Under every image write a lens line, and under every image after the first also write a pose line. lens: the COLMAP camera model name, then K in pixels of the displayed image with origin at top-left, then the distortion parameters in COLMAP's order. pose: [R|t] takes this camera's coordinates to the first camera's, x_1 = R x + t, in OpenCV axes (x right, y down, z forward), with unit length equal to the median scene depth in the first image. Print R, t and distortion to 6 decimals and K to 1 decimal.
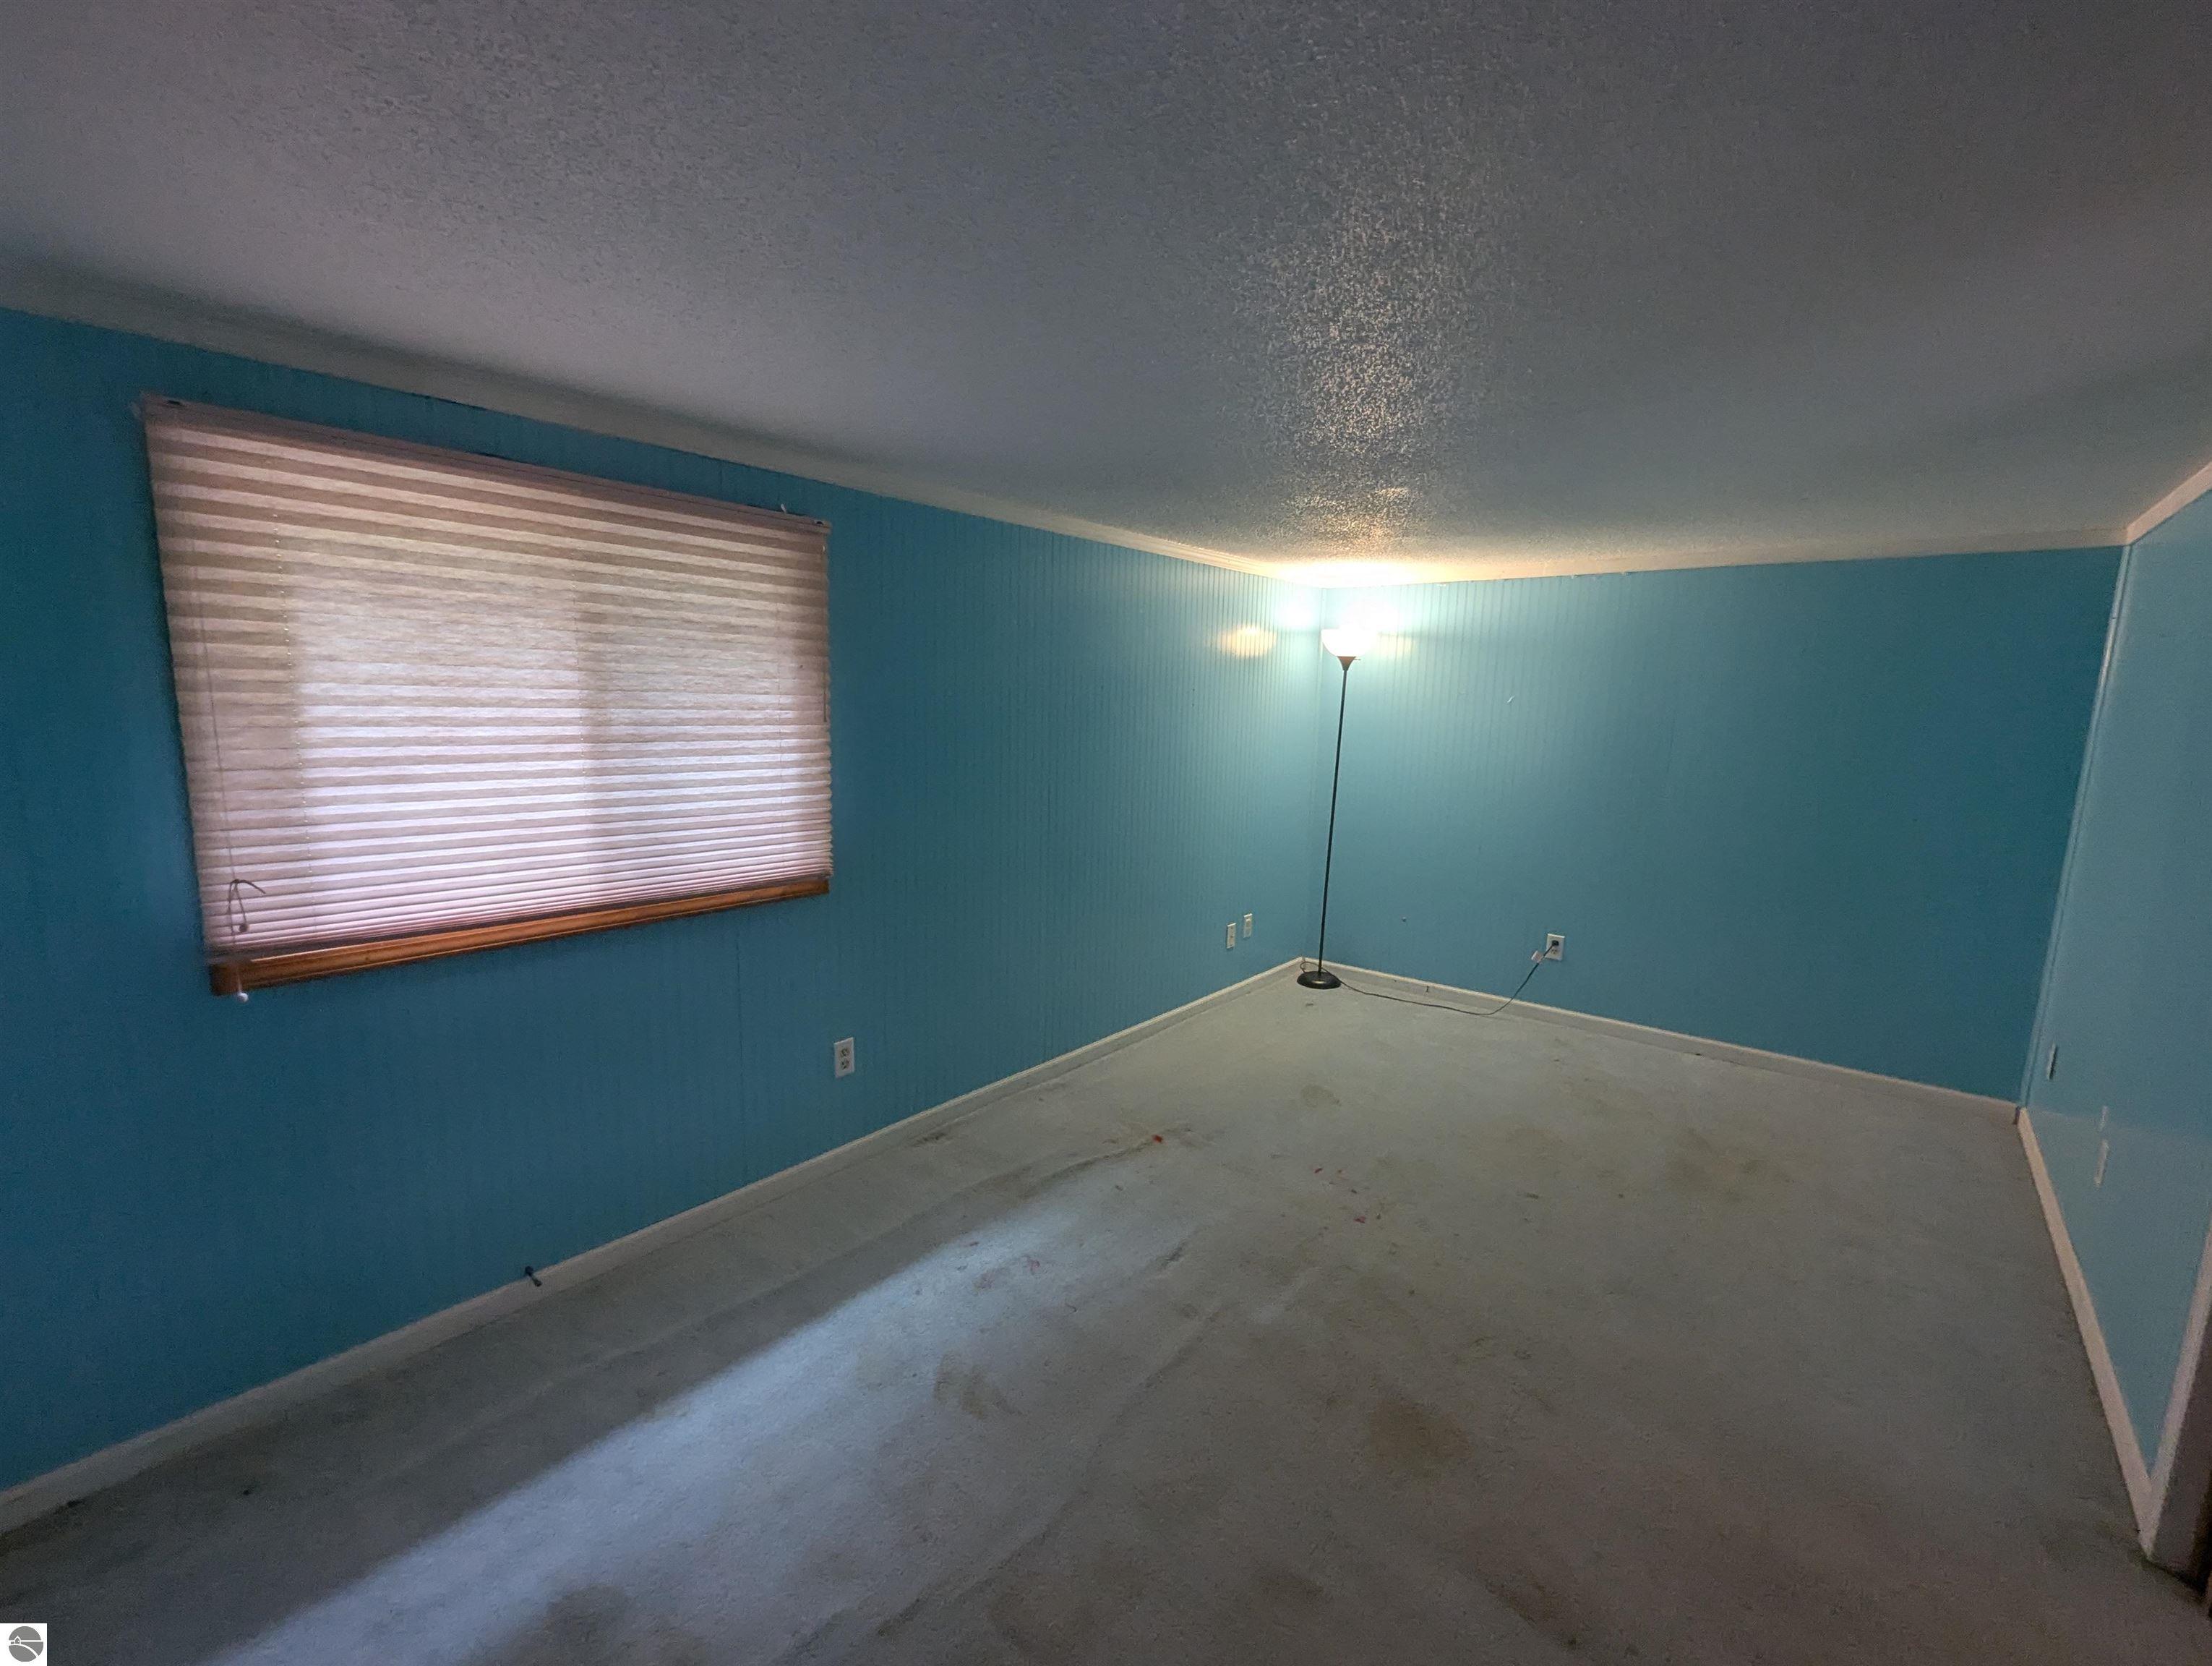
lens RADIAL K [[916.4, 0, 1106.5], [0, 916.4, 836.7], [0, 0, 1]] dist [-0.001621, -0.000598]
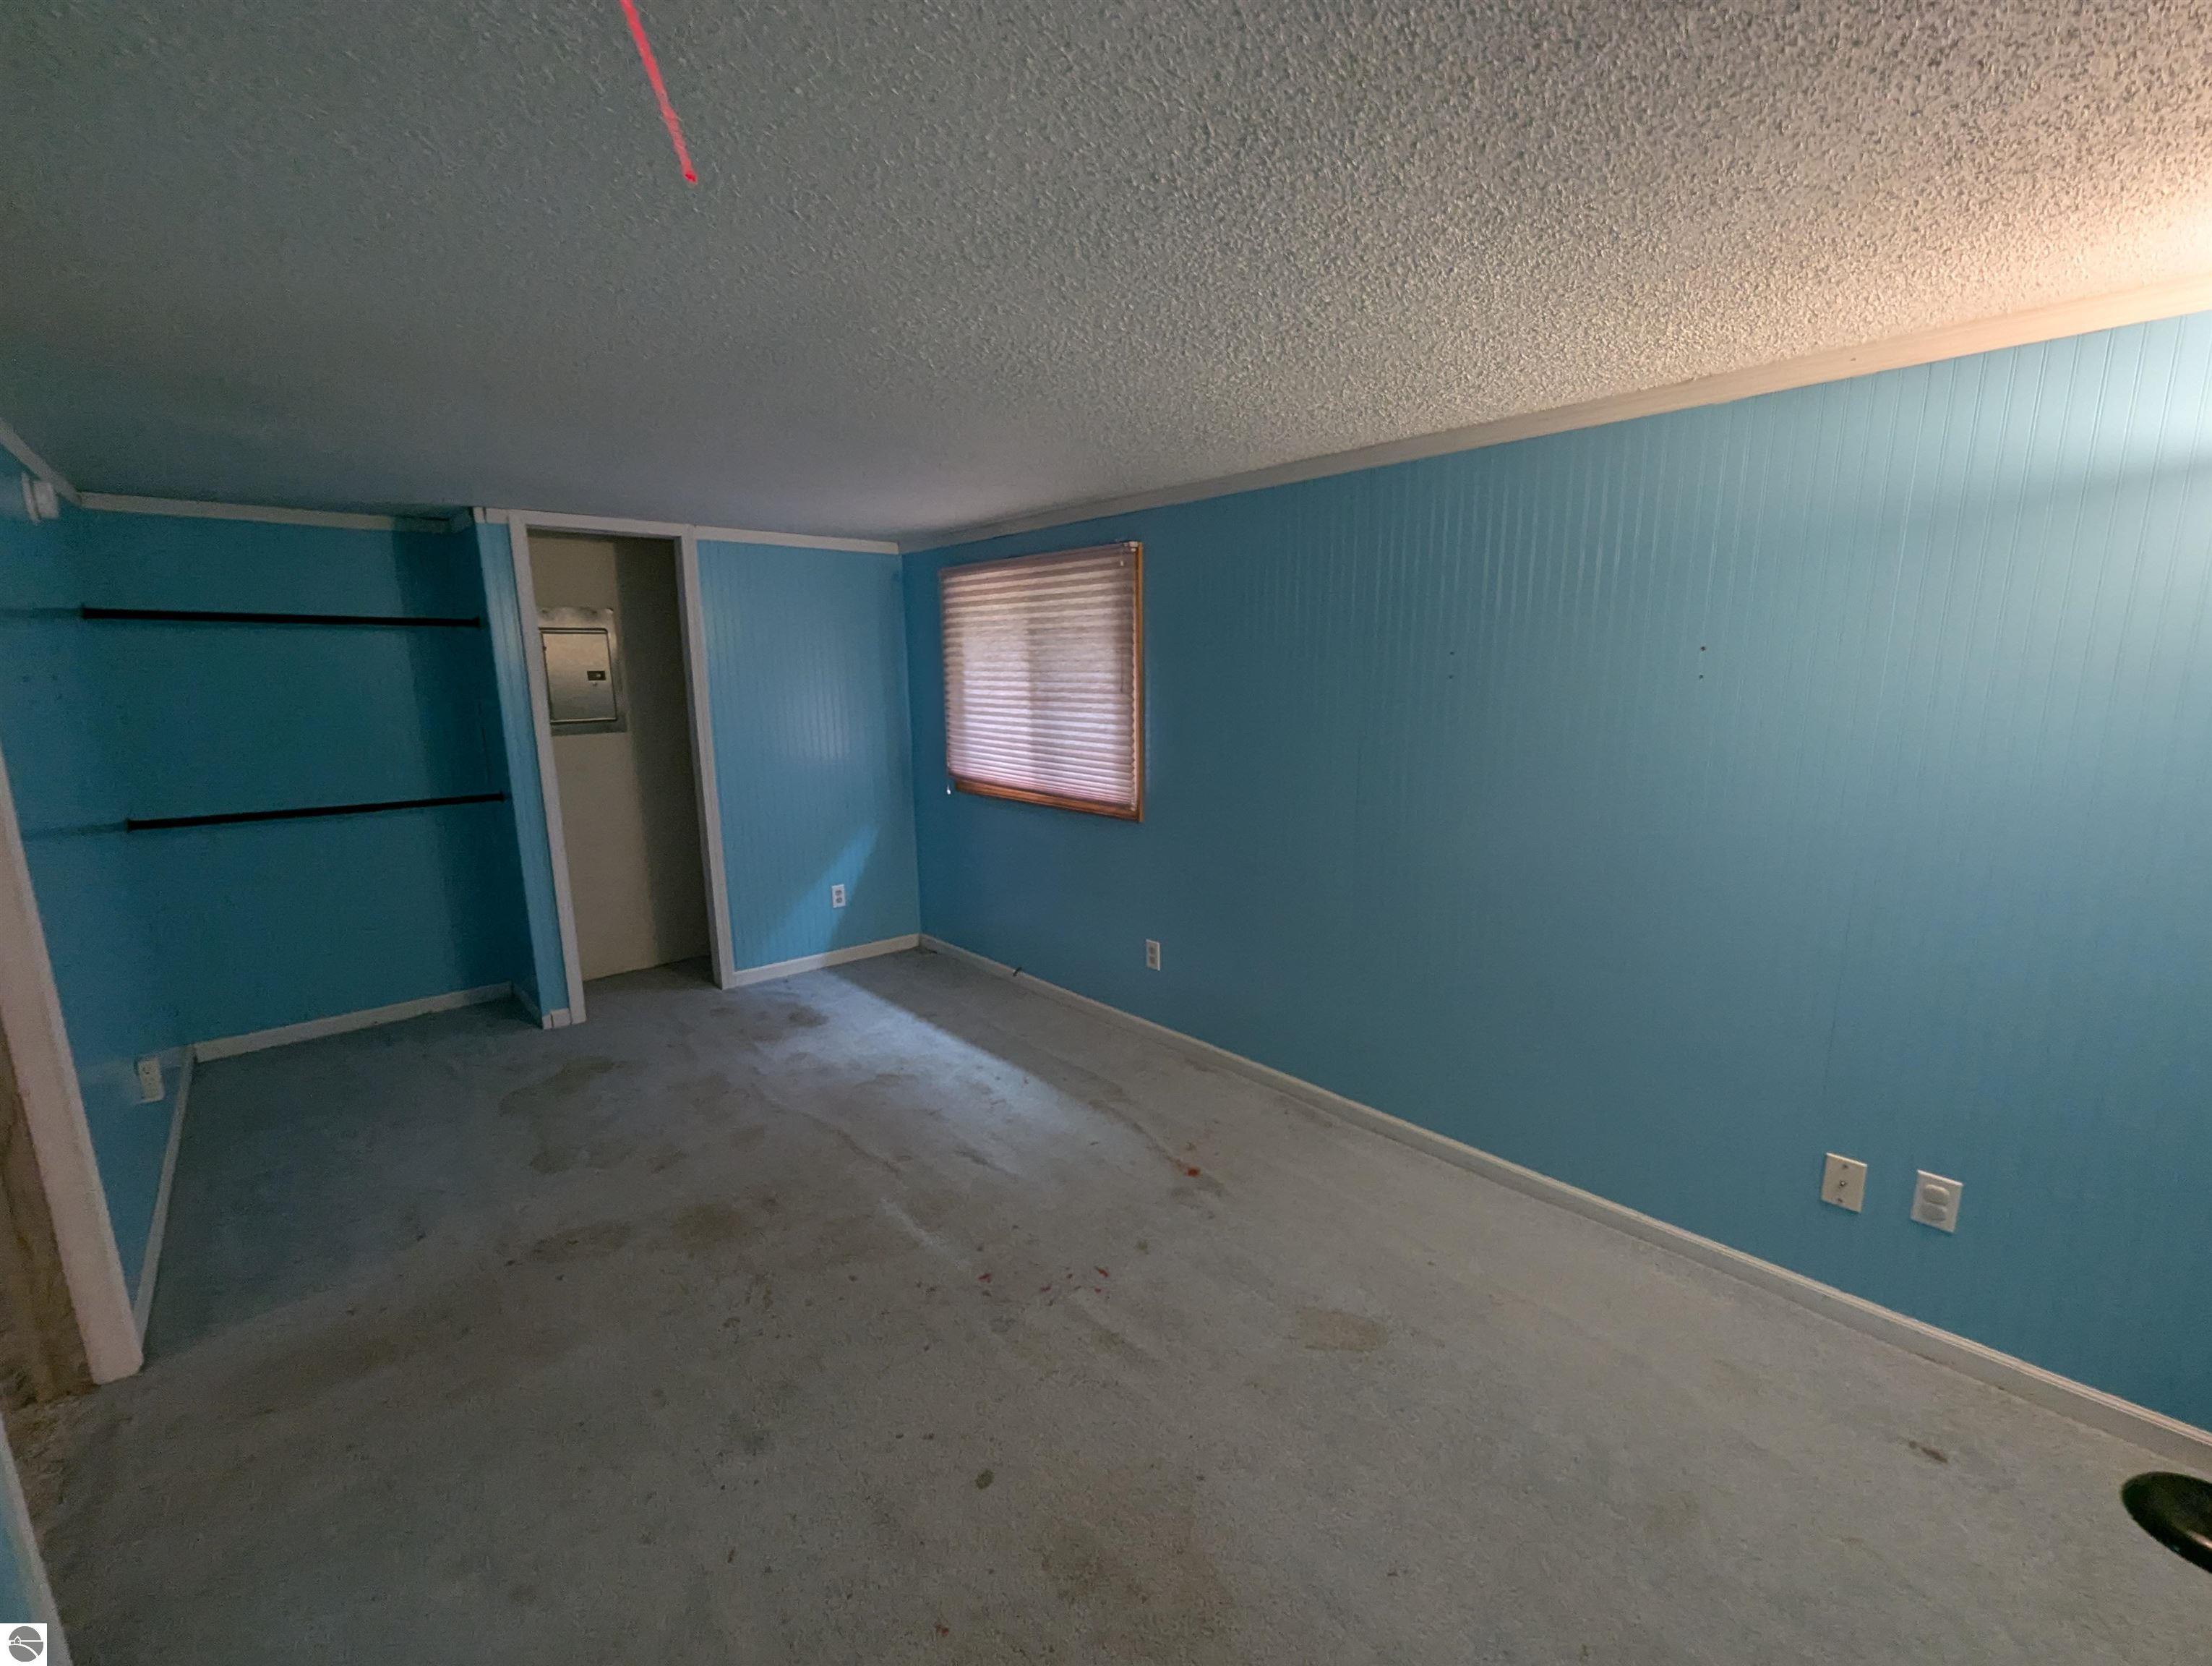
lens RADIAL K [[916.4, 0, 1106.5], [0, 916.4, 836.7], [0, 0, 1]] dist [-0.001621, -0.000598]
pose [[-0.127115, 0.165938, -0.977909, 1.166117], [-0.138440, 0.973289, 0.183149, -0.179750], [0.982179, 0.158663, -0.100747, 1.272307]]
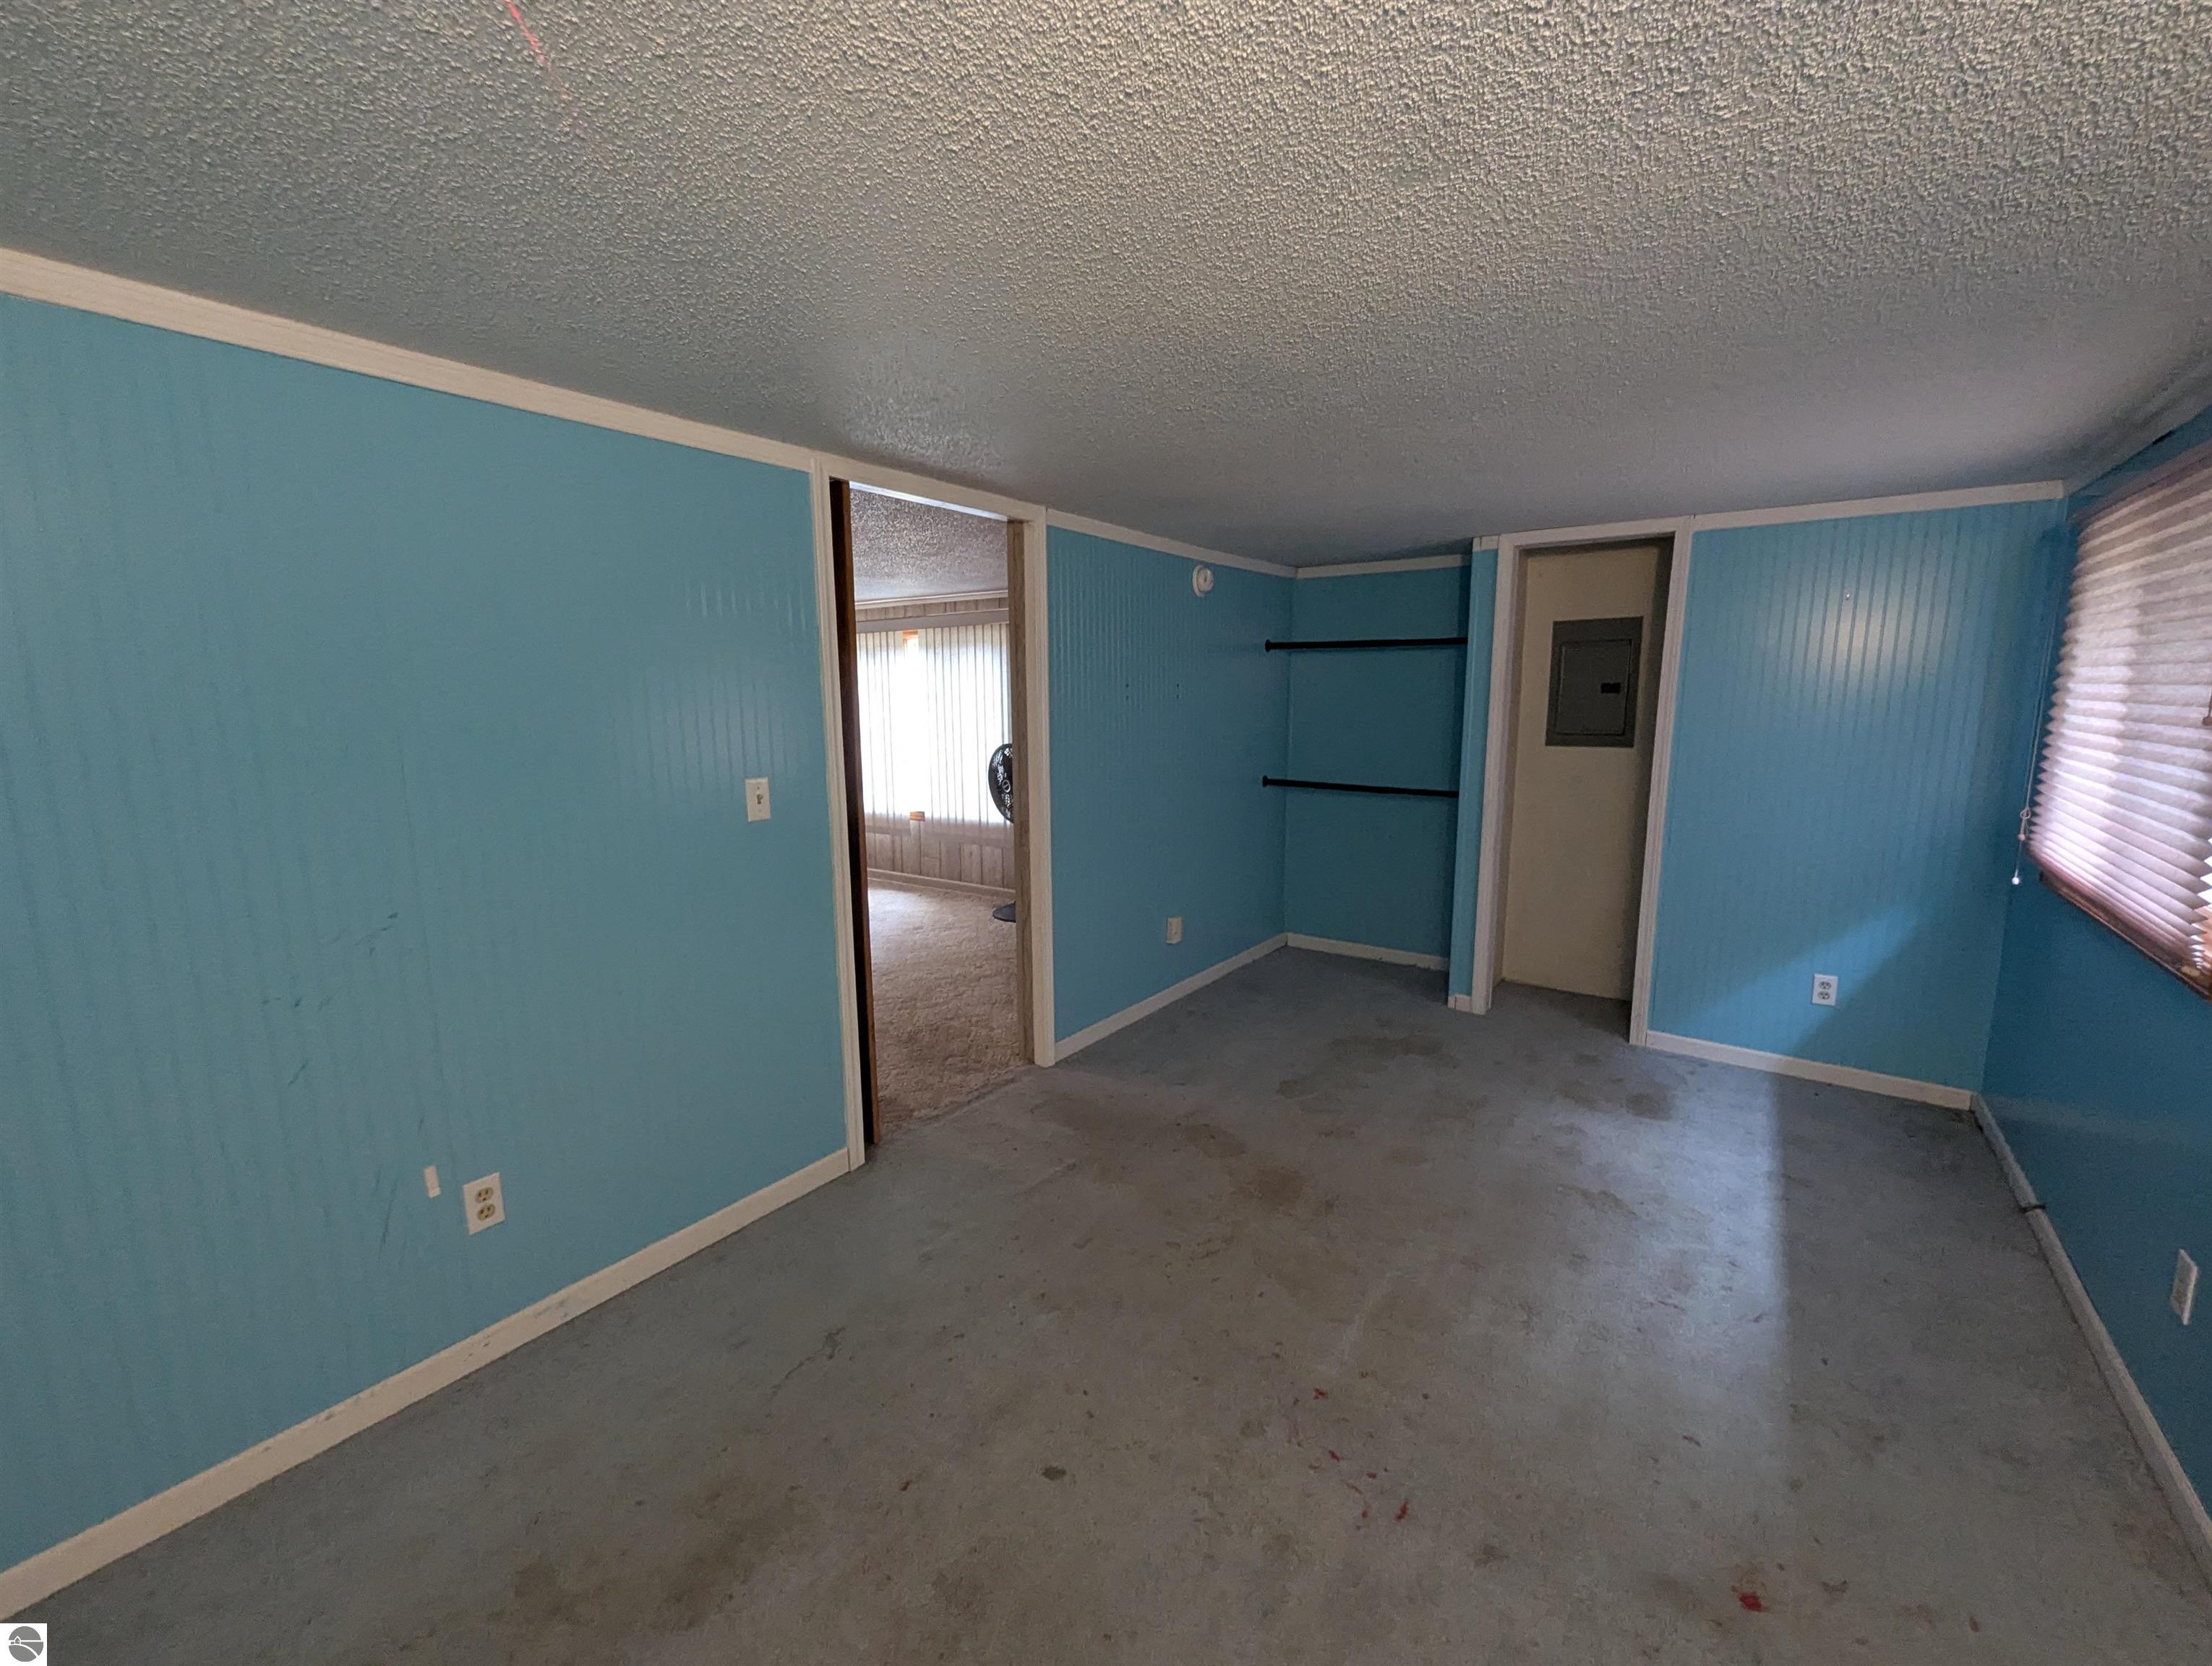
lens RADIAL K [[916.4, 0, 1106.5], [0, 916.4, 836.7], [0, 0, 1]] dist [-0.001621, -0.000598]
pose [[-0.995756, 0.002668, -0.091996, 0.575858], [-0.024920, 0.954425, 0.297410, -0.248046], [0.088596, 0.298440, -0.950307, 1.739669]]
